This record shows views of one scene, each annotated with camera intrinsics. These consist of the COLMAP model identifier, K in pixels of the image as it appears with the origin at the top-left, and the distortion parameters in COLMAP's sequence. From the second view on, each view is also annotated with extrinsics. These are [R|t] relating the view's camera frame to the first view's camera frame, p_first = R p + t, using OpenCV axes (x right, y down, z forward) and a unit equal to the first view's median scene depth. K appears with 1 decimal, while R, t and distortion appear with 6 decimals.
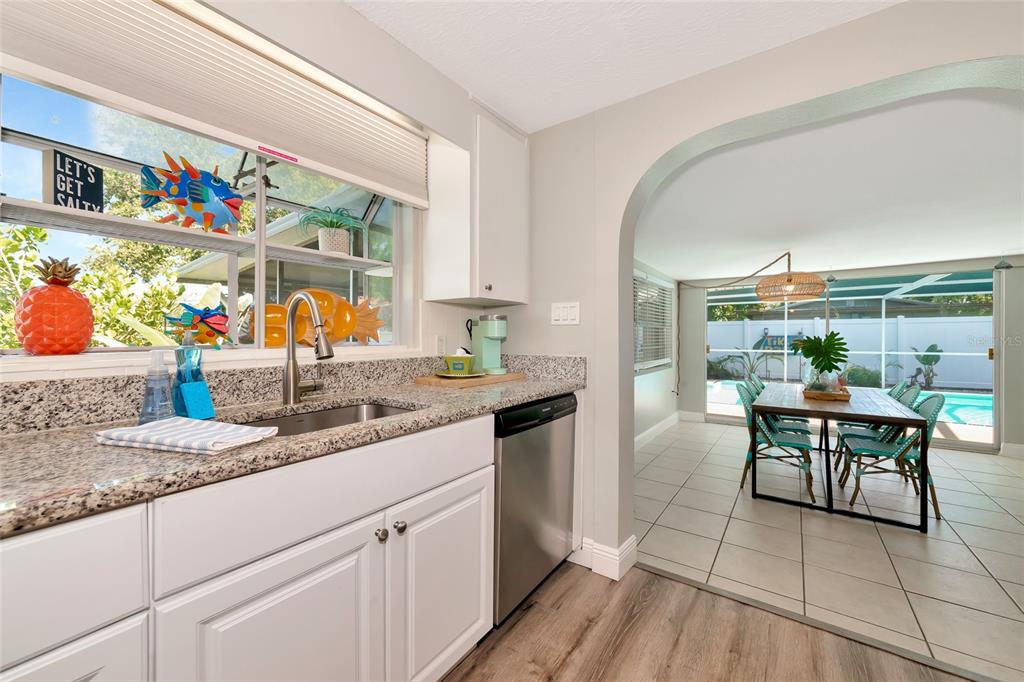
lens RADIAL K [[399.5, 0, 506.9], [0, 399.5, 334.1], [0, 0, 1]] dist [-0.004064, -0.000632]
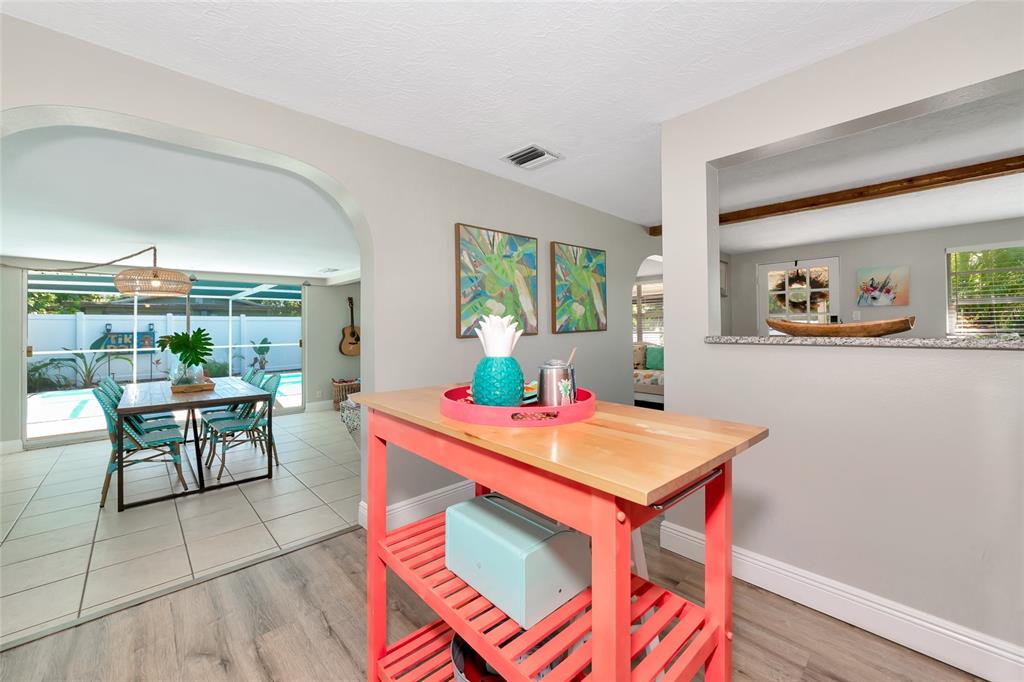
lens RADIAL K [[399.5, 0, 510.5], [0, 399.5, 323.2], [0, 0, 1]] dist [-0.004064, -0.000632]
pose [[0.190762, 0.011646, 0.981567, -0.080388], [0.006204, 0.999895, -0.013069, -0.000581], [-0.981617, 0.008583, 0.190670, -0.038635]]
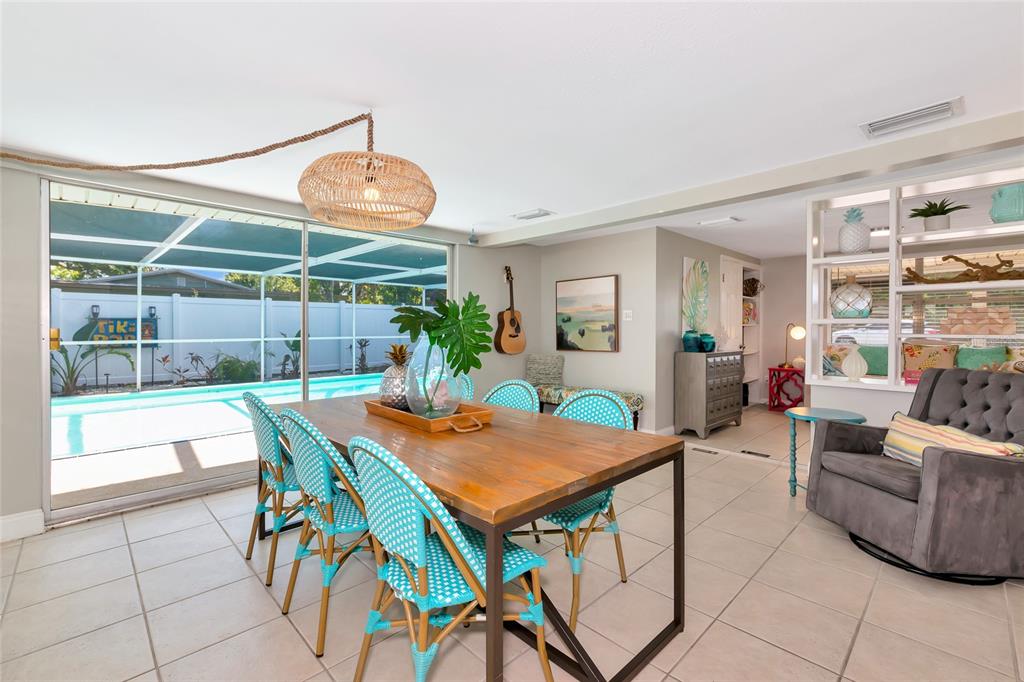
lens RADIAL K [[448.0, 0, 522.9], [0, 448.0, 328.8], [0, 0, 1]] dist [0.001827, -0.000152]
pose [[0.168412, -0.005734, 0.985700, 0.237663], [-0.009133, 0.999931, 0.007377, 0.031043], [-0.985674, -0.010245, 0.168348, 0.743582]]
